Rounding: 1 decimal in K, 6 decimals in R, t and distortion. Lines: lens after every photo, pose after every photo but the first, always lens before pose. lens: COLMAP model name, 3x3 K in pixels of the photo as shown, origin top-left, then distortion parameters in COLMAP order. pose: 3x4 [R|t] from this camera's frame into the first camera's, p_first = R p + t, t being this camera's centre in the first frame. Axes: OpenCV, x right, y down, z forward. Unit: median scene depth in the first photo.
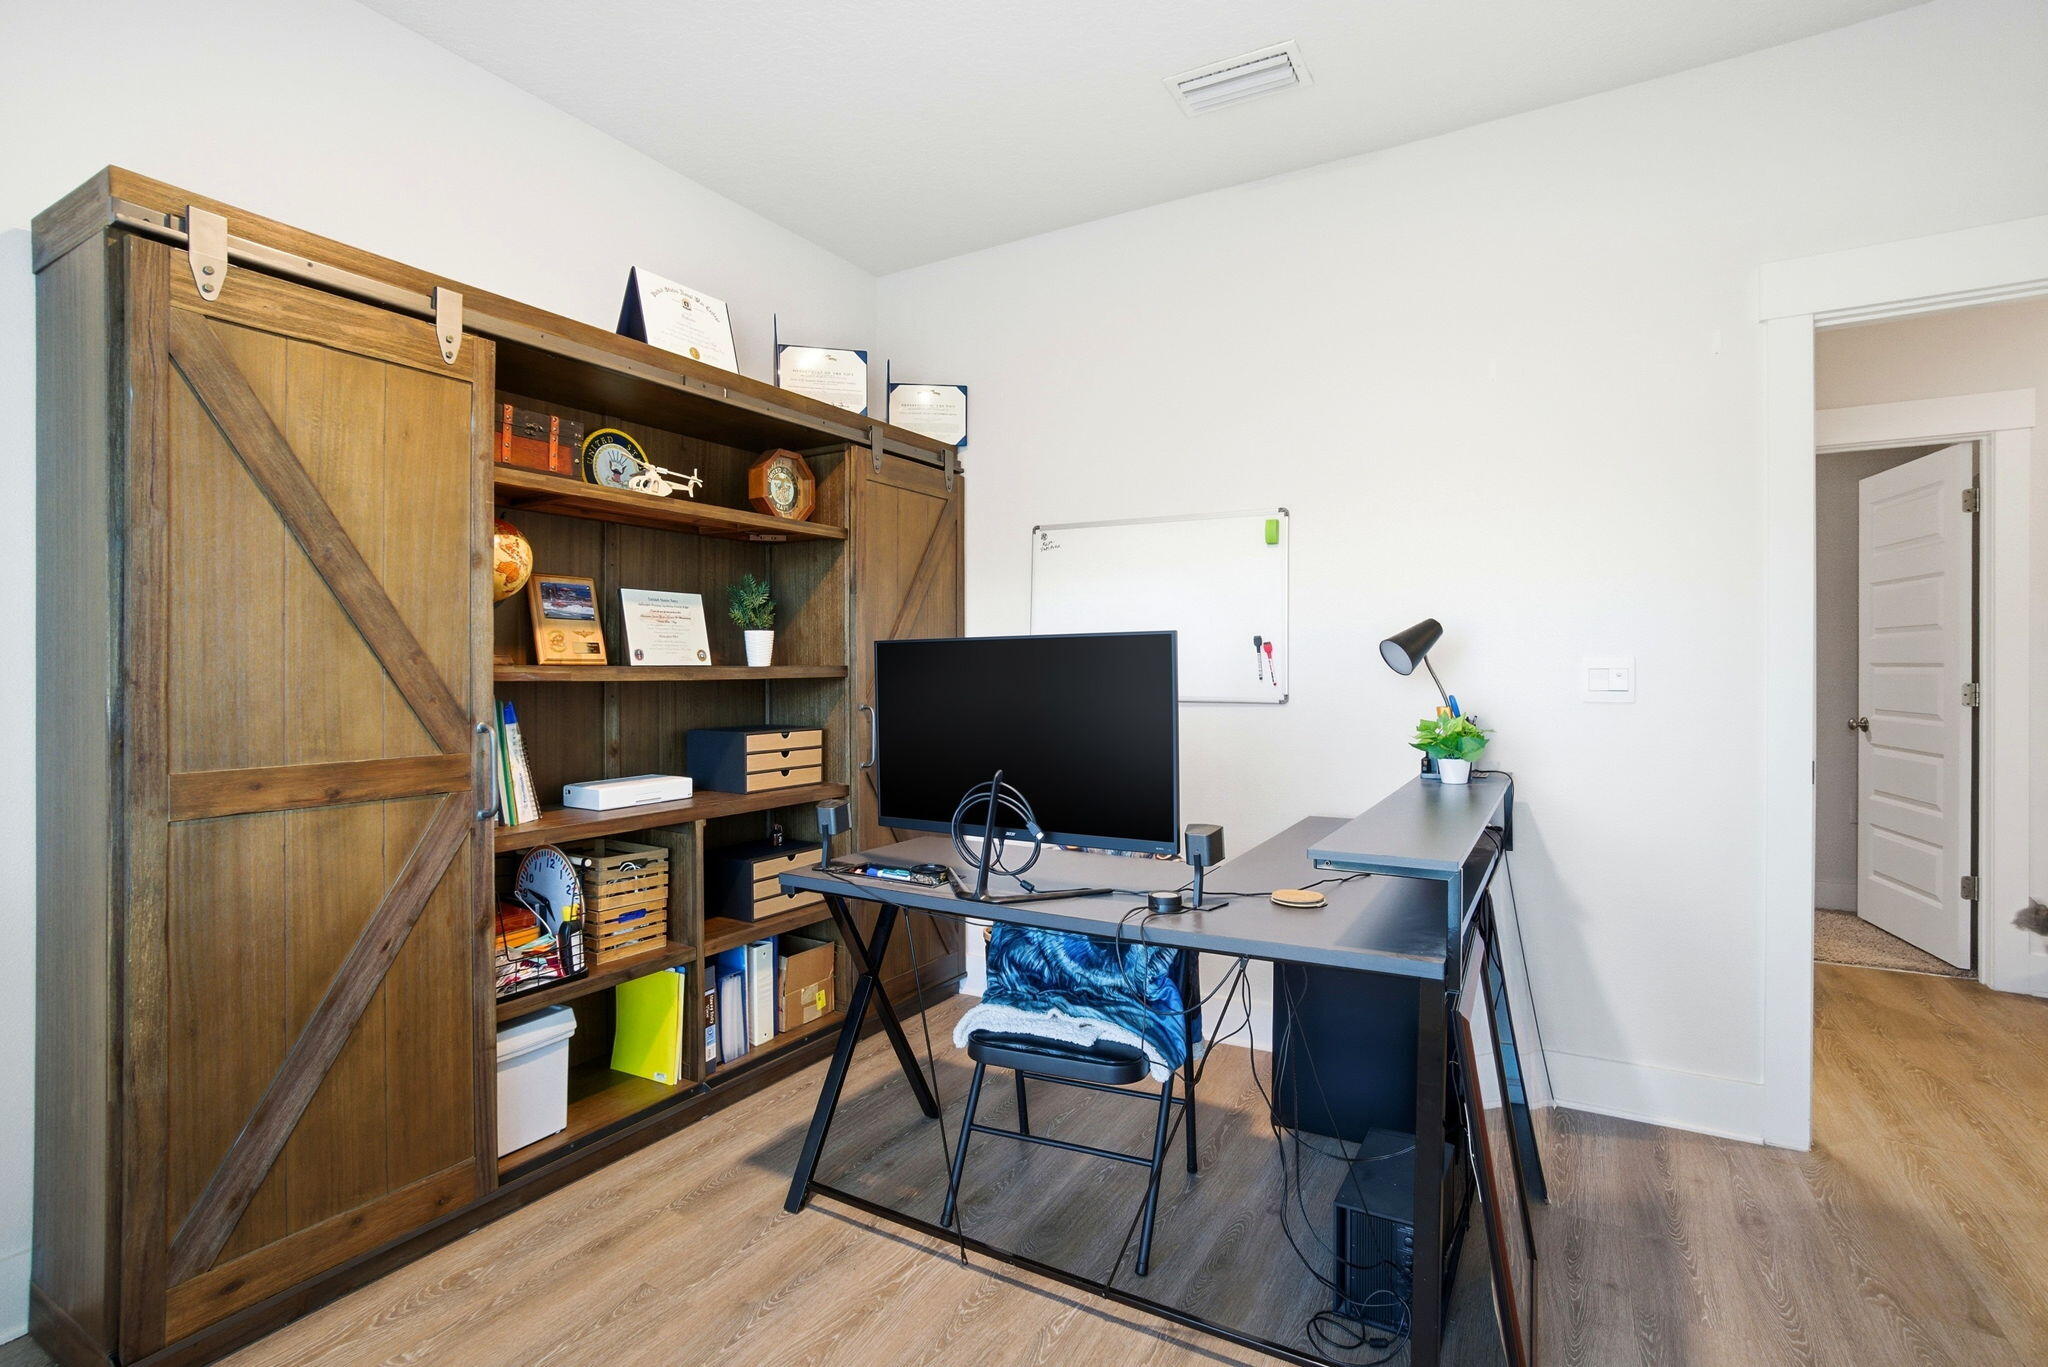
lens RADIAL K [[995.6, 0, 1017.6], [0, 995.6, 673.3], [0, 0, 1]] dist [-0.032792, -0.000123]
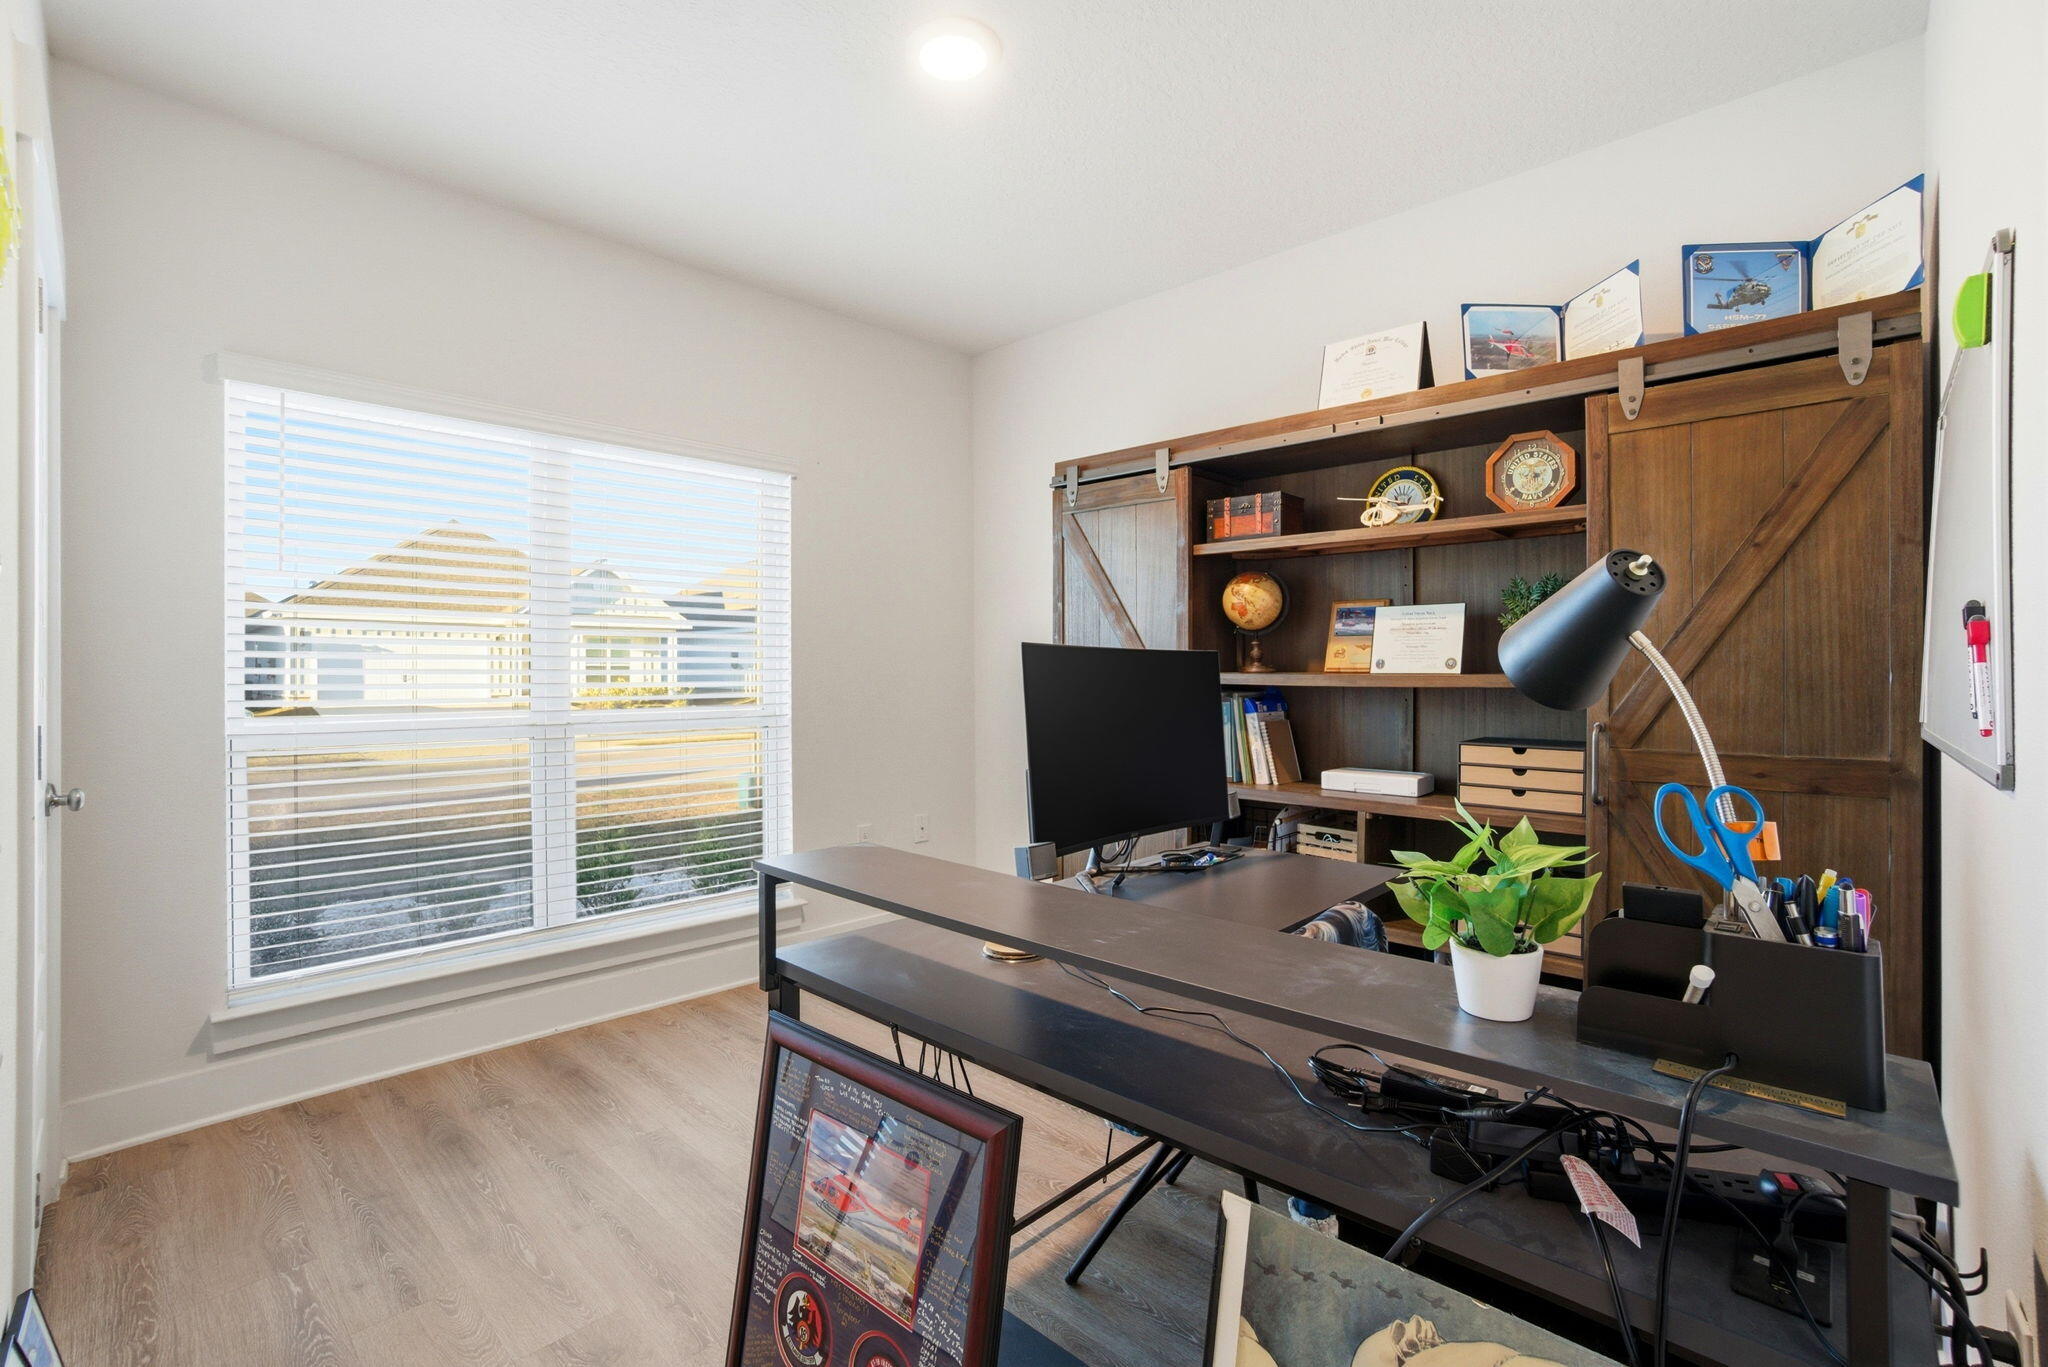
lens RADIAL K [[924.0, 0, 1024.9], [0, 924.0, 676.0], [0, 0, 1]] dist [-0.026967, 0.000261]
pose [[-0.213192, 0.006839, -0.976986, 0.759571], [-0.004688, 0.999957, 0.008023, -0.011768], [0.976999, 0.006290, -0.213150, 0.836412]]
